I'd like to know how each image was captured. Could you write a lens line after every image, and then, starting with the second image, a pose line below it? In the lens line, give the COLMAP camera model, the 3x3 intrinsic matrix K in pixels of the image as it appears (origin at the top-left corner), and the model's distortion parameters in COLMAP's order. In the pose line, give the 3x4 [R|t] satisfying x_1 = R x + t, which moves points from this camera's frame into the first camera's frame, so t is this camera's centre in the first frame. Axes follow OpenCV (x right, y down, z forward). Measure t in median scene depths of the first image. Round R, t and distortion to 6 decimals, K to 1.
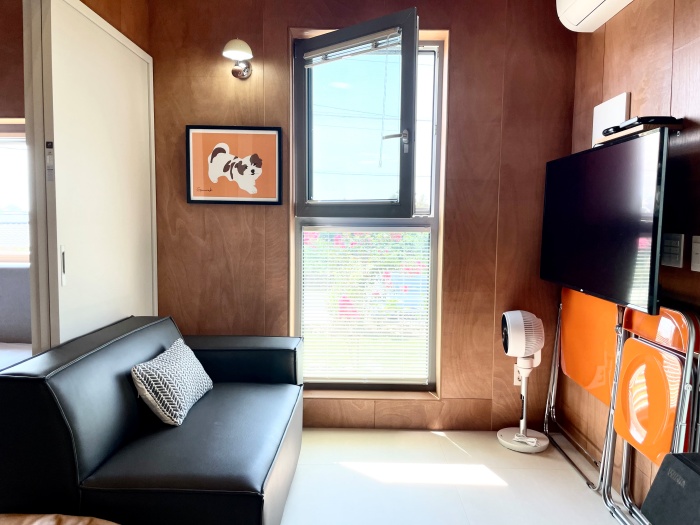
lens RADIAL K [[536.7, 0, 349.8], [0, 536.7, 259.9], [0, 0, 1]] dist [0.078076, -0.104020]
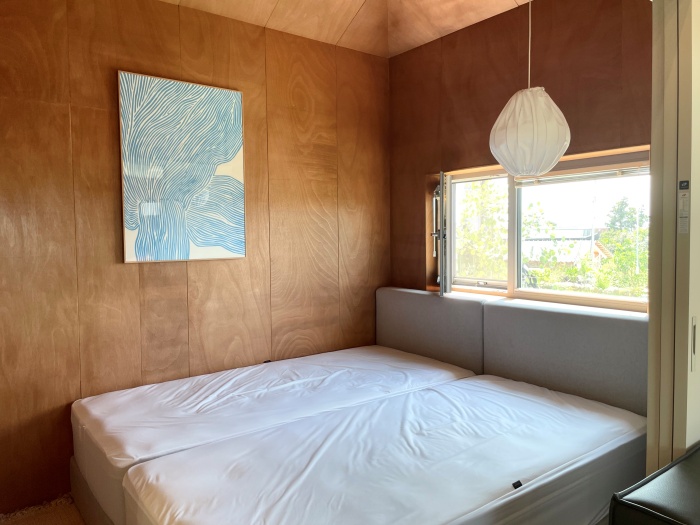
lens RADIAL K [[536.7, 0, 354.3], [0, 536.7, 257.4], [0, 0, 1]] dist [0.078076, -0.104020]
pose [[0.625308, 0.018613, -0.780156, -0.168373], [-0.040563, 0.999139, -0.008674, -0.057899], [0.779323, 0.037070, 0.625525, 0.120914]]
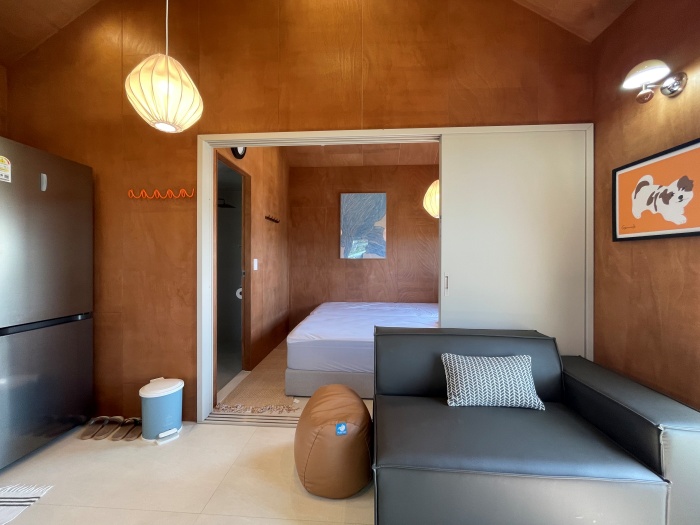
lens RADIAL K [[285.9, 0, 347.4], [0, 285.9, 261.1], [0, 0, 1]] dist [-0.003211, 0.000158]
pose [[-0.052508, -0.008057, -0.998588, 0.288241], [-0.077653, 0.996973, -0.003960, -0.024399], [0.995597, 0.077335, -0.052975, 0.518161]]
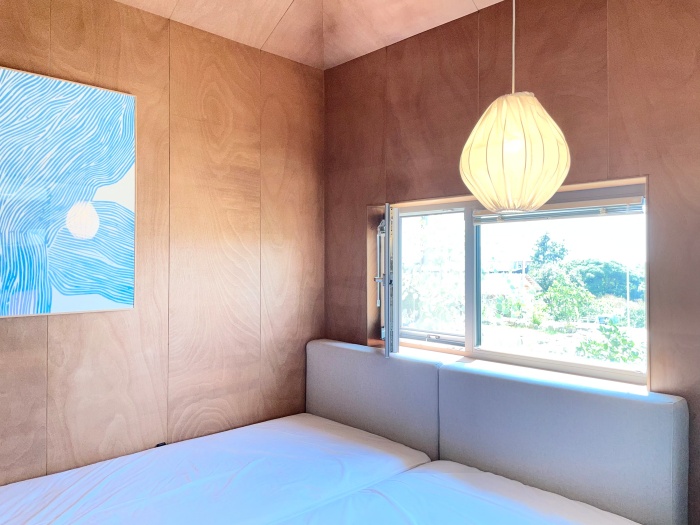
lens RADIAL K [[536.7, 0, 350.1], [0, 536.7, 254.0], [0, 0, 1]] dist [0.078076, -0.104020]
pose [[0.709084, -0.020316, -0.704831, -0.328964], [-0.045489, 0.996185, -0.074477, -0.094949], [0.703655, 0.084873, 0.705455, 0.268954]]
